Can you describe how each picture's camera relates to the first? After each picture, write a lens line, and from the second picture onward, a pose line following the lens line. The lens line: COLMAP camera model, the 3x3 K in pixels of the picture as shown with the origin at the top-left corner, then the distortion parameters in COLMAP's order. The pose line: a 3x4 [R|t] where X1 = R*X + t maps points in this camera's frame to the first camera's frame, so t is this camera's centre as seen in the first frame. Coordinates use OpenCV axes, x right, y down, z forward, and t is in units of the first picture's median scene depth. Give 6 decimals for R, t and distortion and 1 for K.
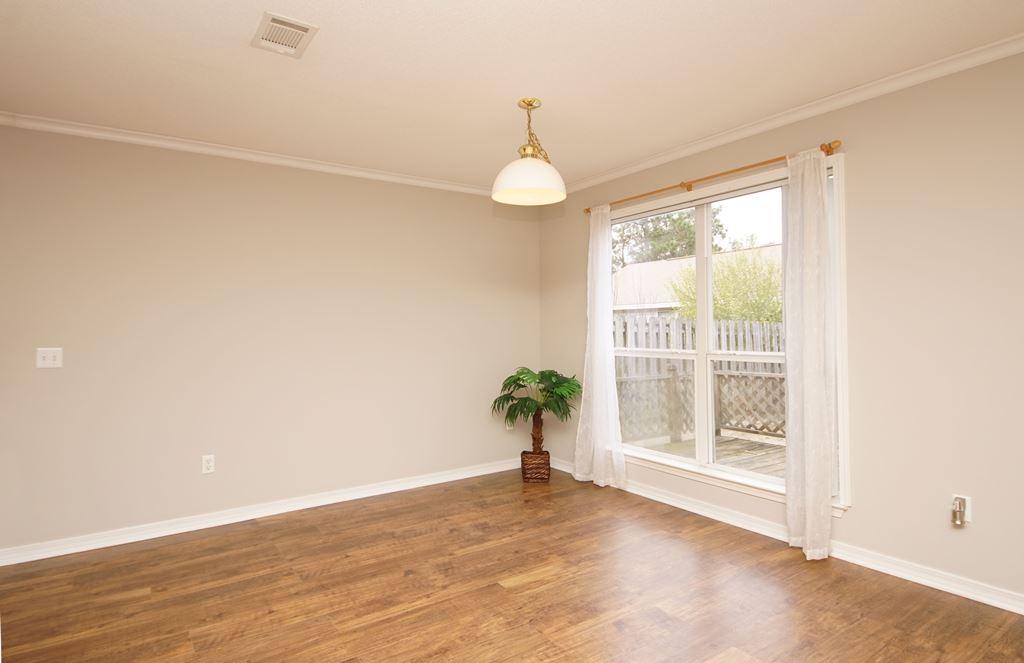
lens RADIAL K [[557.1, 0, 493.7], [0, 557.1, 332.5], [0, 0, 1]] dist [-0.000634, -0.000085]
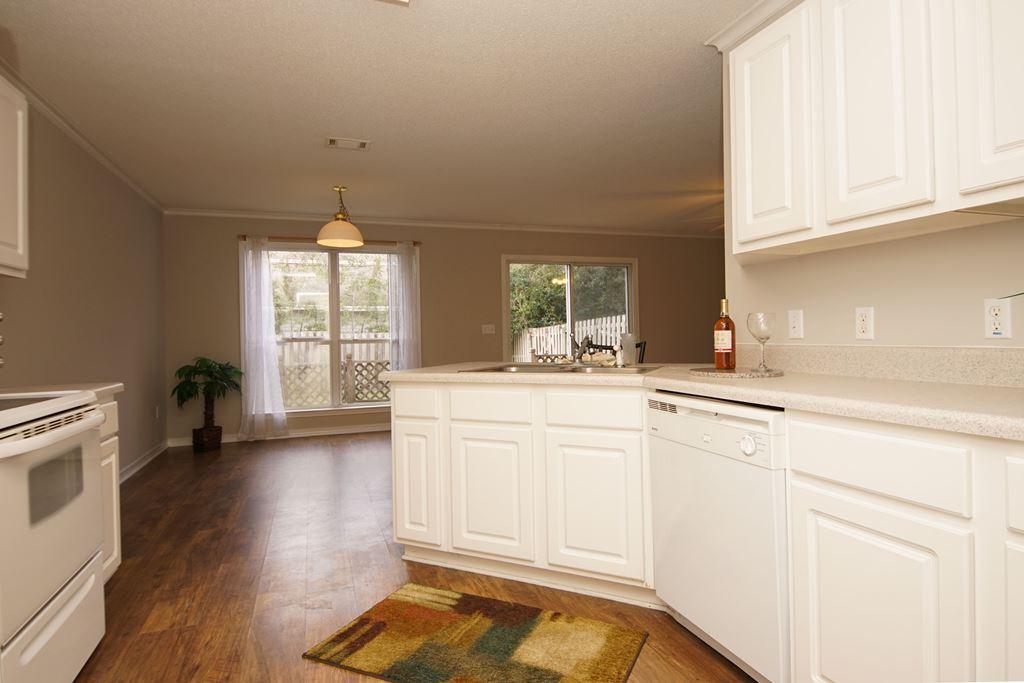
lens RADIAL K [[584.9, 0, 512.0], [0, 584.9, 341.5], [0, 0, 1]] dist [0.046689, 0.000207]
pose [[0.247540, -0.008276, 0.968842, -1.071901], [0.016973, 0.999847, 0.004204, 0.036677], [-0.968729, 0.015403, 0.247643, 0.045755]]
